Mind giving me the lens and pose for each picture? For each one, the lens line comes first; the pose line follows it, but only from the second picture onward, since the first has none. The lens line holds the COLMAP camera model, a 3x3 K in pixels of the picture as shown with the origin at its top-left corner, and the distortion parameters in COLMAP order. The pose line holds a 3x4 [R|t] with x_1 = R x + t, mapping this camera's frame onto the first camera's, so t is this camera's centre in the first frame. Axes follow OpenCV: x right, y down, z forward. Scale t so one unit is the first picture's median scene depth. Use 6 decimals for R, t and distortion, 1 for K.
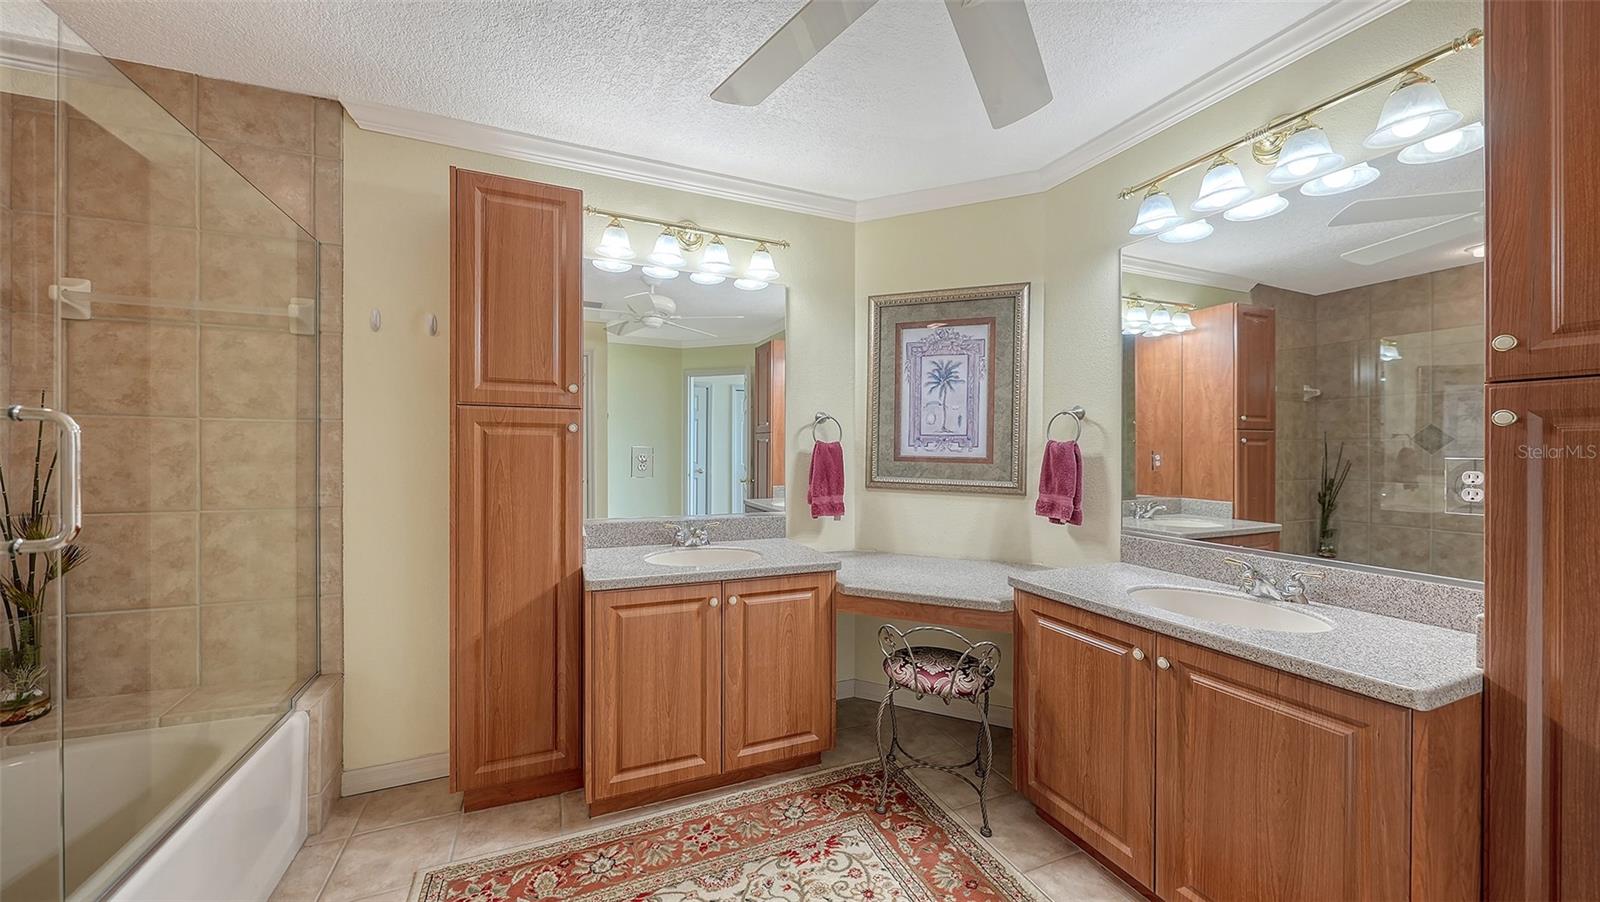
lens RADIAL K [[563.0, 0, 803.4], [0, 563.0, 447.0], [0, 0, 1]] dist [-0.003031, -0.000205]
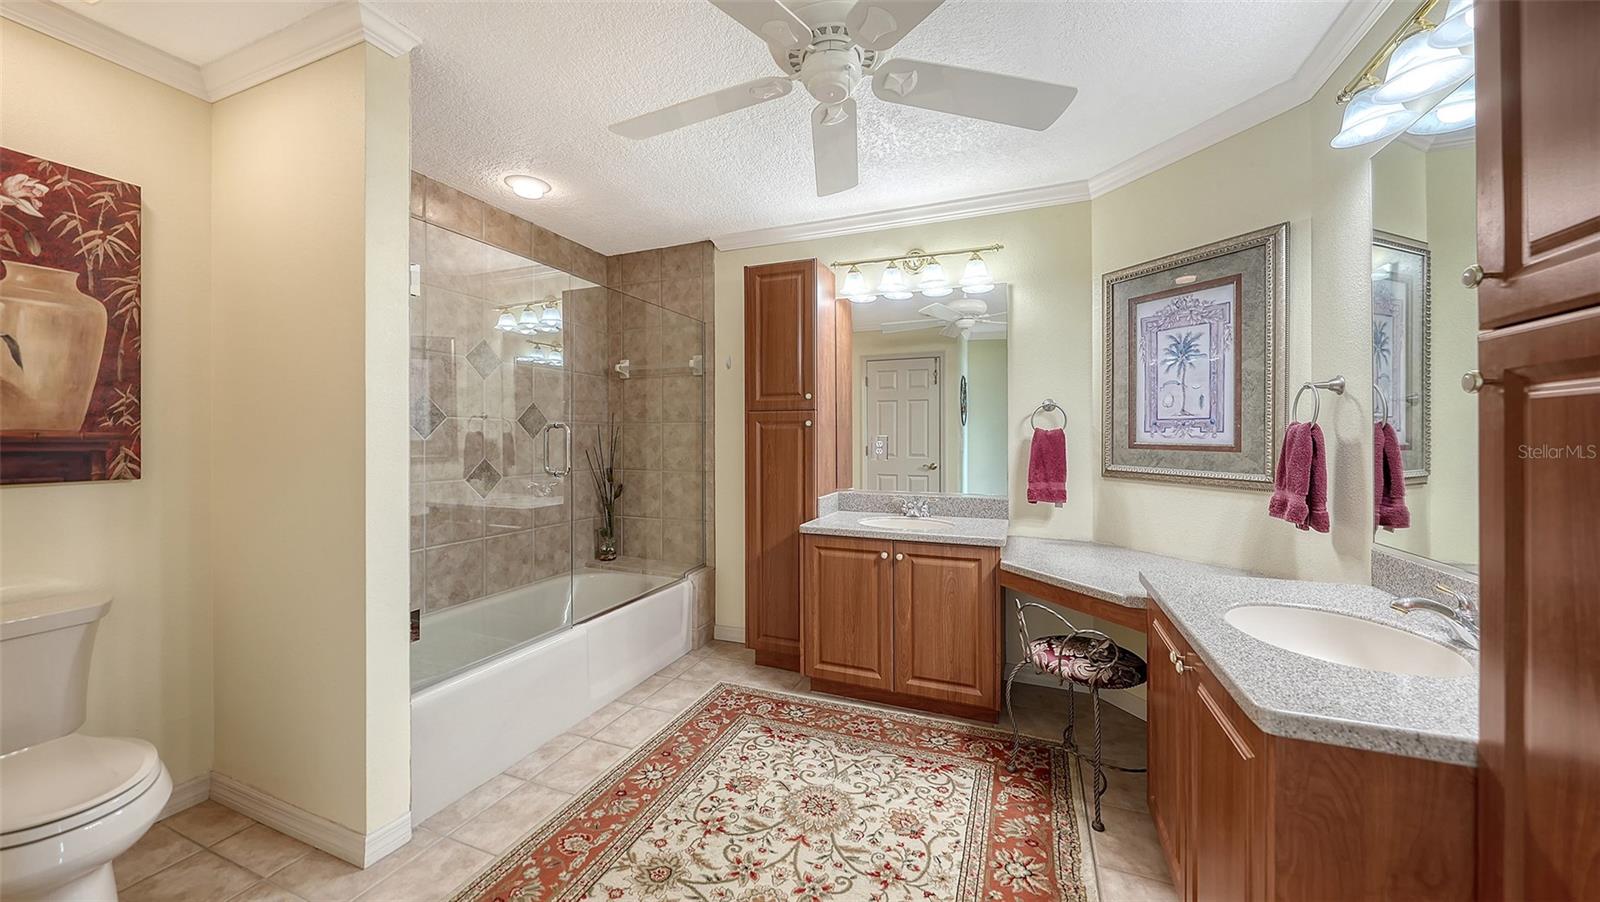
lens RADIAL K [[563.0, 0, 803.4], [0, 563.0, 447.0], [0, 0, 1]] dist [-0.003031, -0.000205]
pose [[0.709188, 0.000948, -0.705019, 0.606418], [0.004879, 0.999969, 0.006253, 0.018582], [0.705002, -0.007874, 0.709161, -0.040634]]
